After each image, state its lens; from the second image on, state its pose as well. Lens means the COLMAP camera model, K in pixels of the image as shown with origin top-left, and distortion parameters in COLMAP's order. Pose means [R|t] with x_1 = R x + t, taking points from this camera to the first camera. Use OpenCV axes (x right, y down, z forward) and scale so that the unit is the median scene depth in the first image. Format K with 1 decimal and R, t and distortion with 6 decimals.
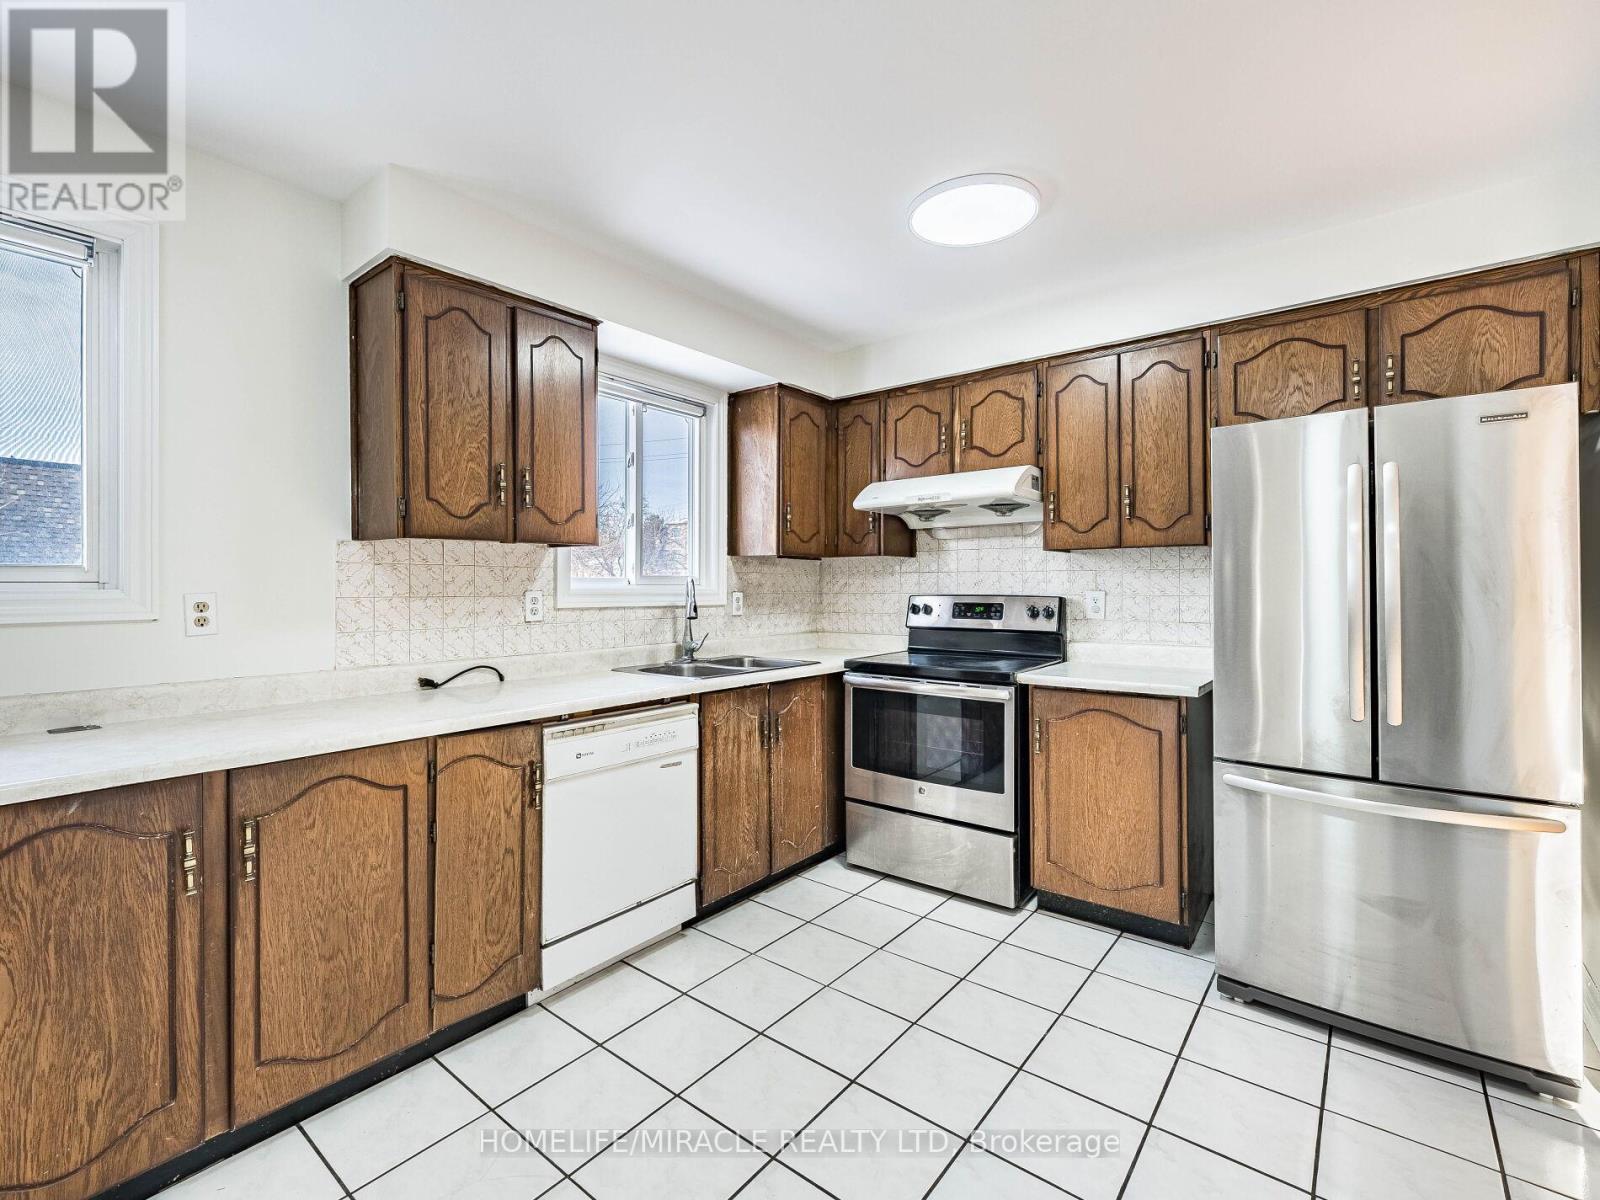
lens RADIAL K [[786.2, 0, 801.4], [0, 786.2, 586.3], [0, 0, 1]] dist [0.000076, -0.001100]
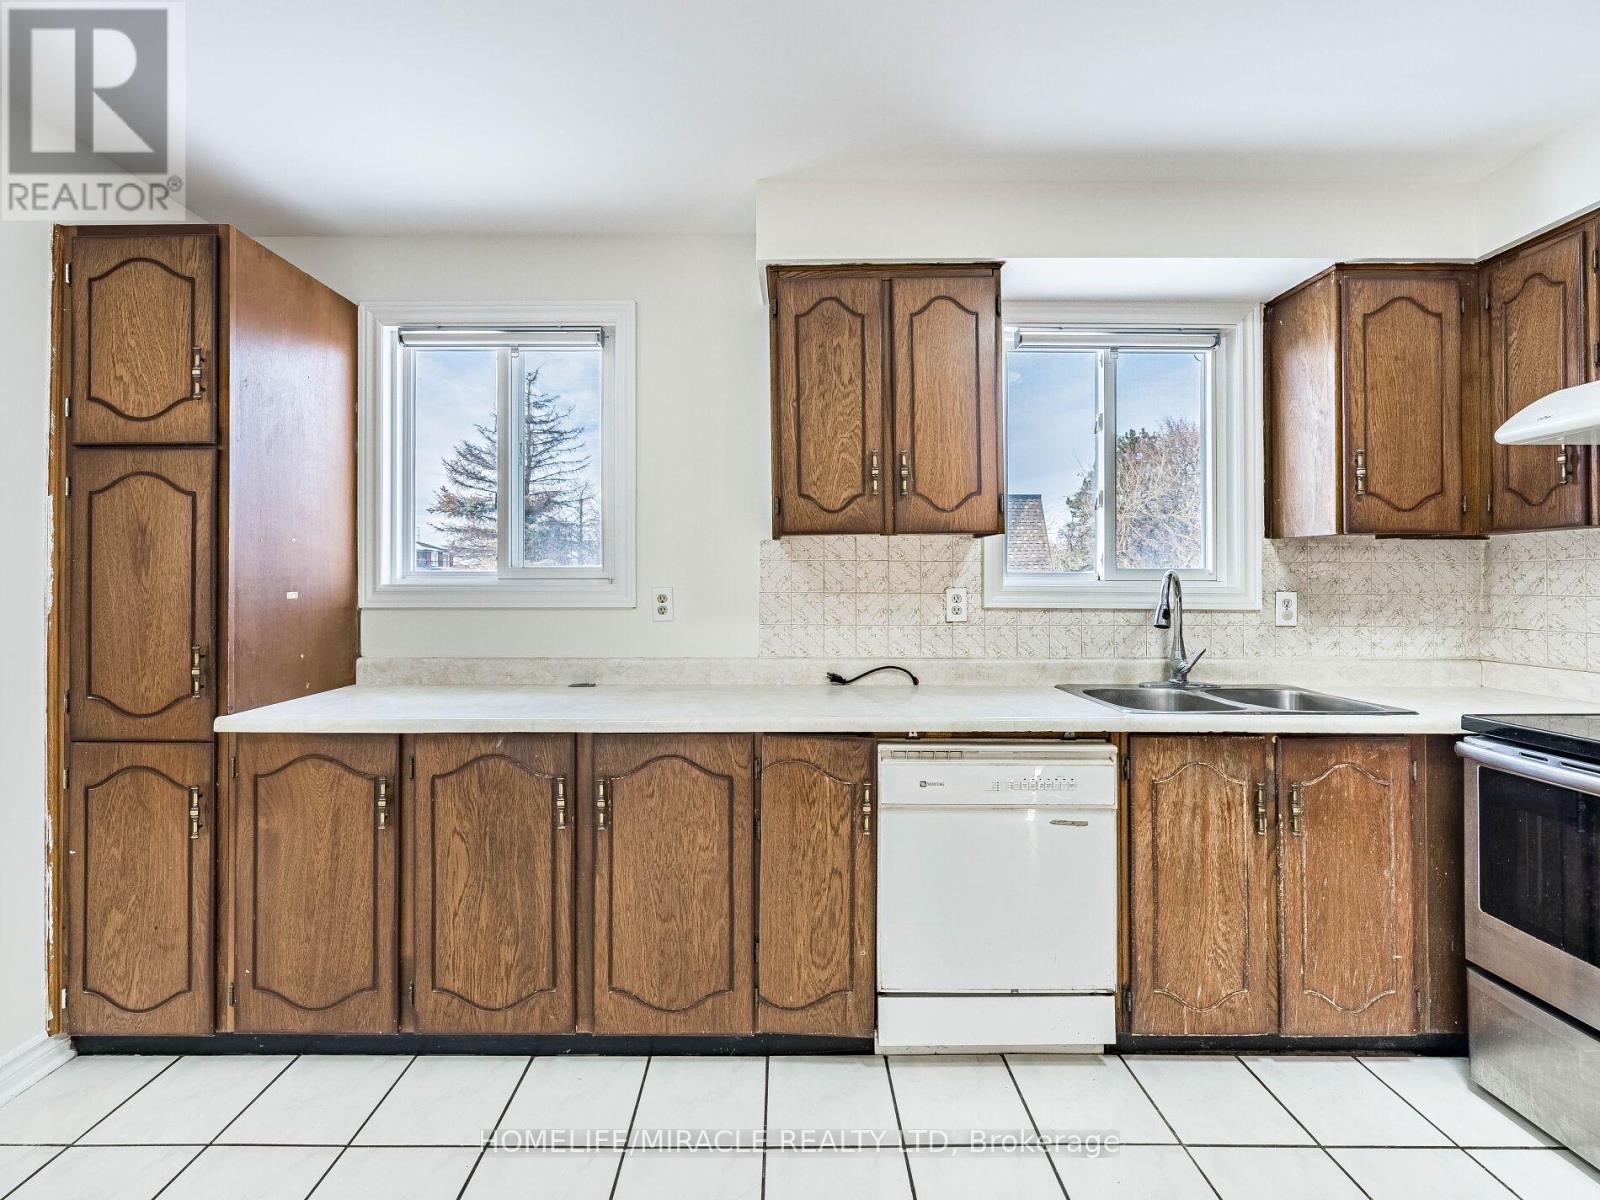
lens RADIAL K [[756.7, 0, 754.1], [0, 756.7, 571.9], [0, 0, 1]] dist [-0.001330, -0.000825]
pose [[0.590802, -0.009226, -0.806764, 0.225549], [-0.002075, 0.999914, -0.012955, -0.000428], [0.806814, 0.009328, 0.590732, 0.317961]]
